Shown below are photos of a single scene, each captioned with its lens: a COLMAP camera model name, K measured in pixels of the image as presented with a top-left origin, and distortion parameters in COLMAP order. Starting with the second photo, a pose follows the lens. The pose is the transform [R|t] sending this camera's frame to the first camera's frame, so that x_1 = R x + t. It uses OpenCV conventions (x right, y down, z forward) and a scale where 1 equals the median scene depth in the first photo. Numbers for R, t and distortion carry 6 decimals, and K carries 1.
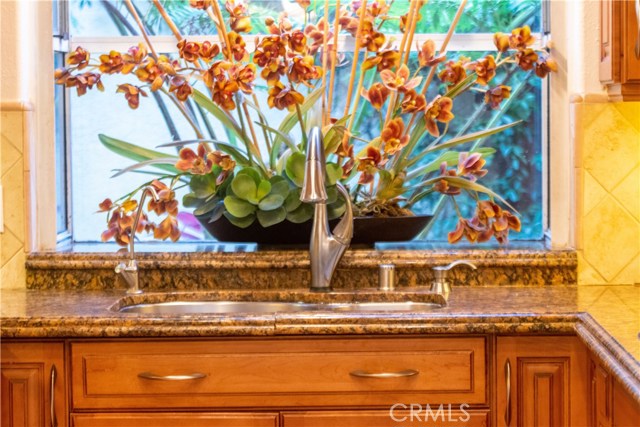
lens RADIAL K [[2065.4, 0, 320.4], [0, 2065.4, 214.4], [0, 0, 1]] dist [-0.133708, 0.000000]
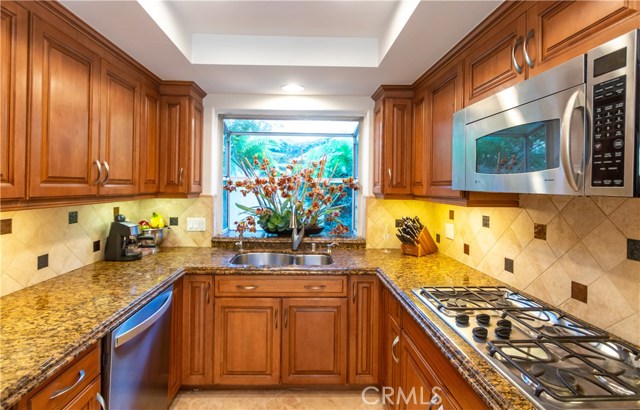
lens RADIAL K [[310.1, 0, 303.6], [0, 310.1, 186.8], [0, 0, 1]] dist [-0.001674, -0.003739]
pose [[0.999027, 0.023119, 0.037547, -0.006706], [-0.021147, 0.998418, -0.052093, -0.043410], [-0.038692, 0.051249, 0.997936, 0.457469]]
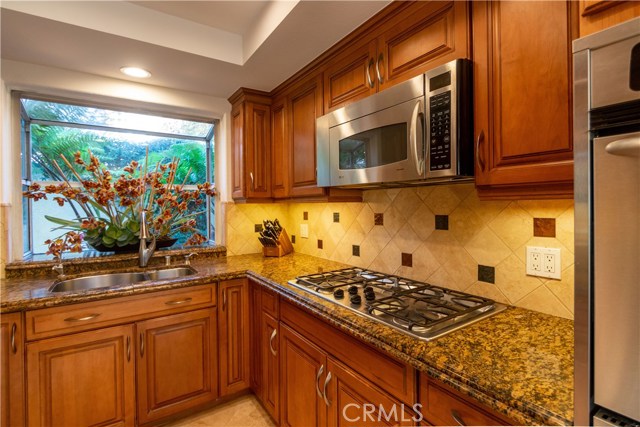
lens RADIAL K [[309.5, 0, 319.6], [0, 309.5, 206.8], [0, 0, 1]] dist [0.000818, -0.005359]
pose [[0.819970, -0.002951, 0.572399, -0.045021], [0.033974, 0.998475, -0.043520, -0.021195], [-0.571397, 0.055132, 0.818820, 0.478535]]
